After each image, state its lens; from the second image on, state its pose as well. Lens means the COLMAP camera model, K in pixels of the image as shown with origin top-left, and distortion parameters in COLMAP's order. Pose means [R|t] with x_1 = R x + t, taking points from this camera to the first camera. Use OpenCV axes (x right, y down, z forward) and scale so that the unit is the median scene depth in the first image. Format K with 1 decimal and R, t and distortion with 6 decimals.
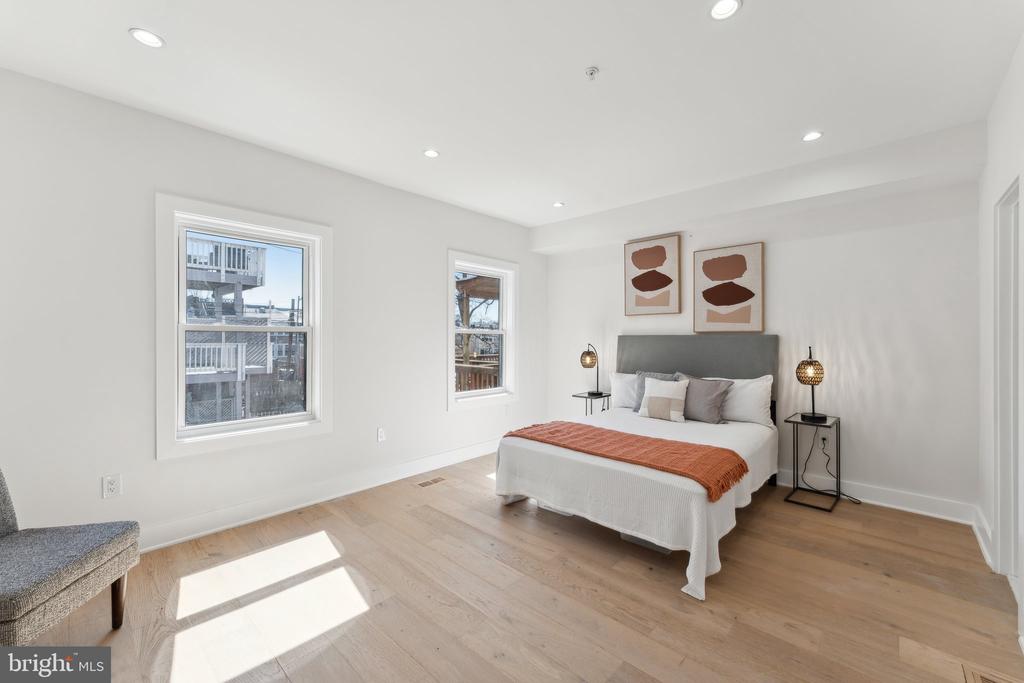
lens RADIAL K [[411.8, 0, 513.3], [0, 411.8, 336.2], [0, 0, 1]] dist [-0.000052, -0.000104]
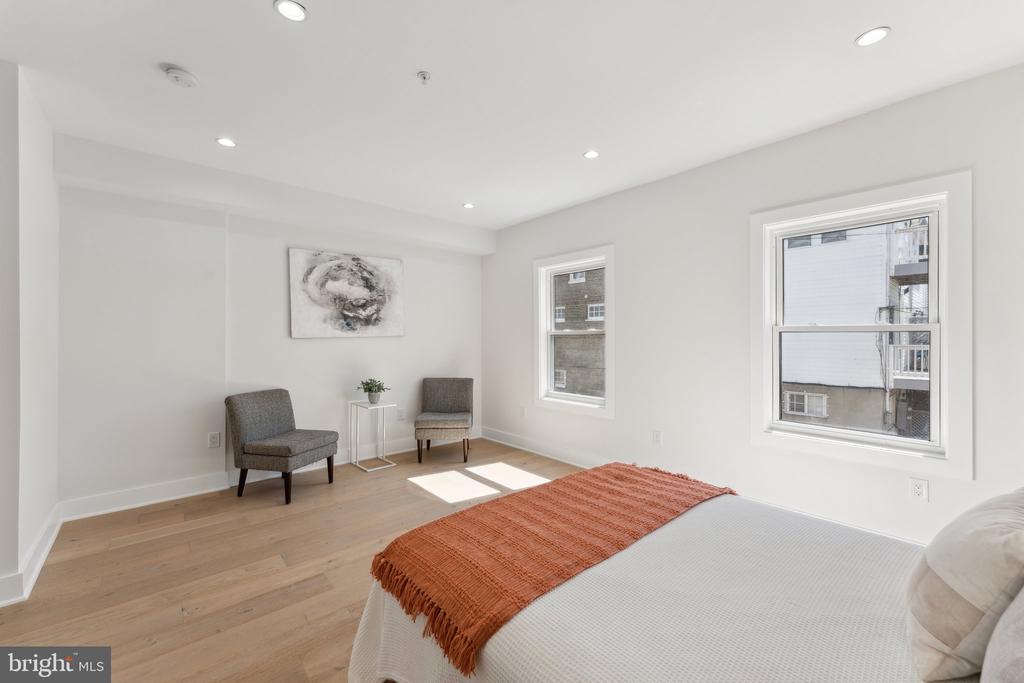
lens RADIAL K [[410.3, 0, 510.0], [0, 410.3, 337.6], [0, 0, 1]] dist [0.008412, -0.000078]
pose [[-0.121232, 0.000095, -0.992624, 0.635069], [0.004608, 0.999989, -0.000467, -0.001274], [0.992614, -0.004631, -0.121231, 0.724751]]
